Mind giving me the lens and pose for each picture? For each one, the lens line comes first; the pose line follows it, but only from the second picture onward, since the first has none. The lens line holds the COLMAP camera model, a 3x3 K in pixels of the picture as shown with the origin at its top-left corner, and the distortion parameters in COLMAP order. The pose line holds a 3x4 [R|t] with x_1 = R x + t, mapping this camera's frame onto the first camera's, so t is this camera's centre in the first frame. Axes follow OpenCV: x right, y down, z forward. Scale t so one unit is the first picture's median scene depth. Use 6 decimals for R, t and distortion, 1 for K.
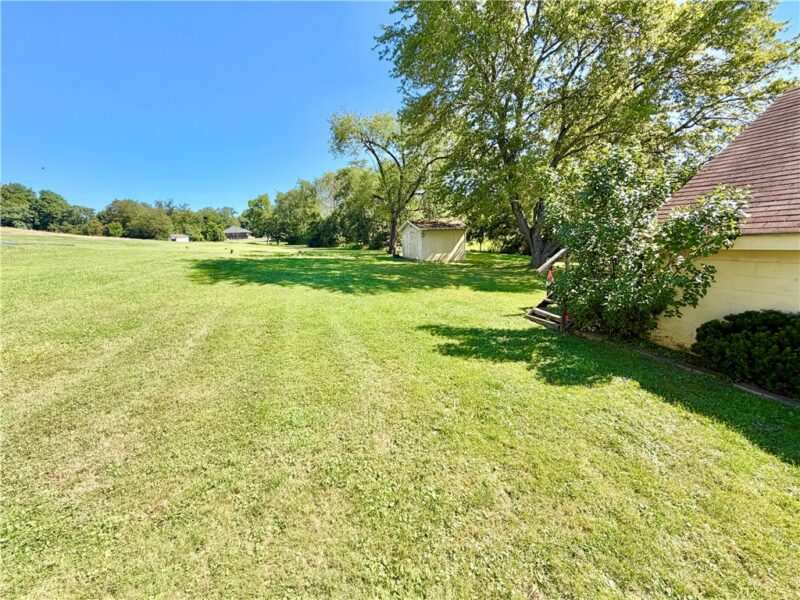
lens RADIAL K [[317.1, 0, 400.0], [0, 317.1, 300.0], [0, 0, 1]] dist [-0.000007, 0.000035]
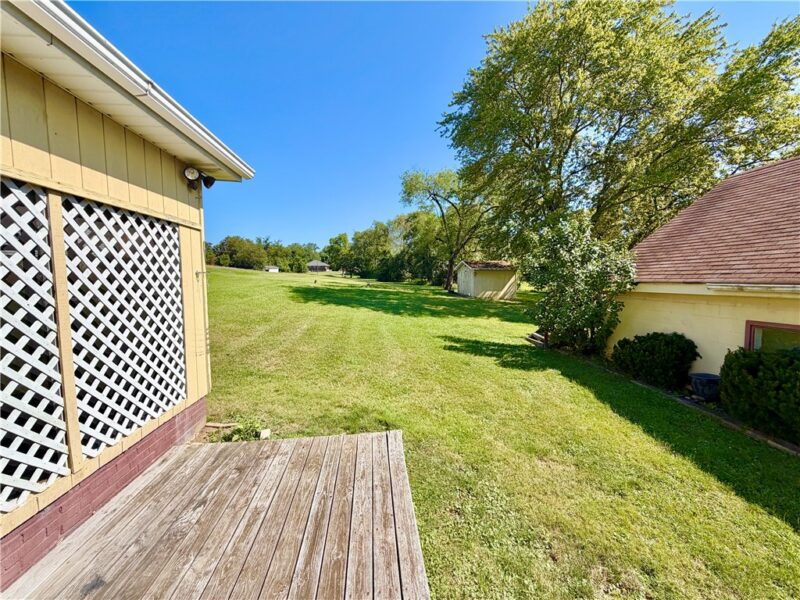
lens RADIAL K [[317.1, 0, 400.0], [0, 317.1, 300.0], [0, 0, 1]] dist [-0.000007, 0.000035]
pose [[0.977356, 0.053135, -0.204824, 0.040350], [-0.076041, 0.991494, -0.105631, 0.019739], [0.197469, 0.118814, 0.973082, -0.108181]]
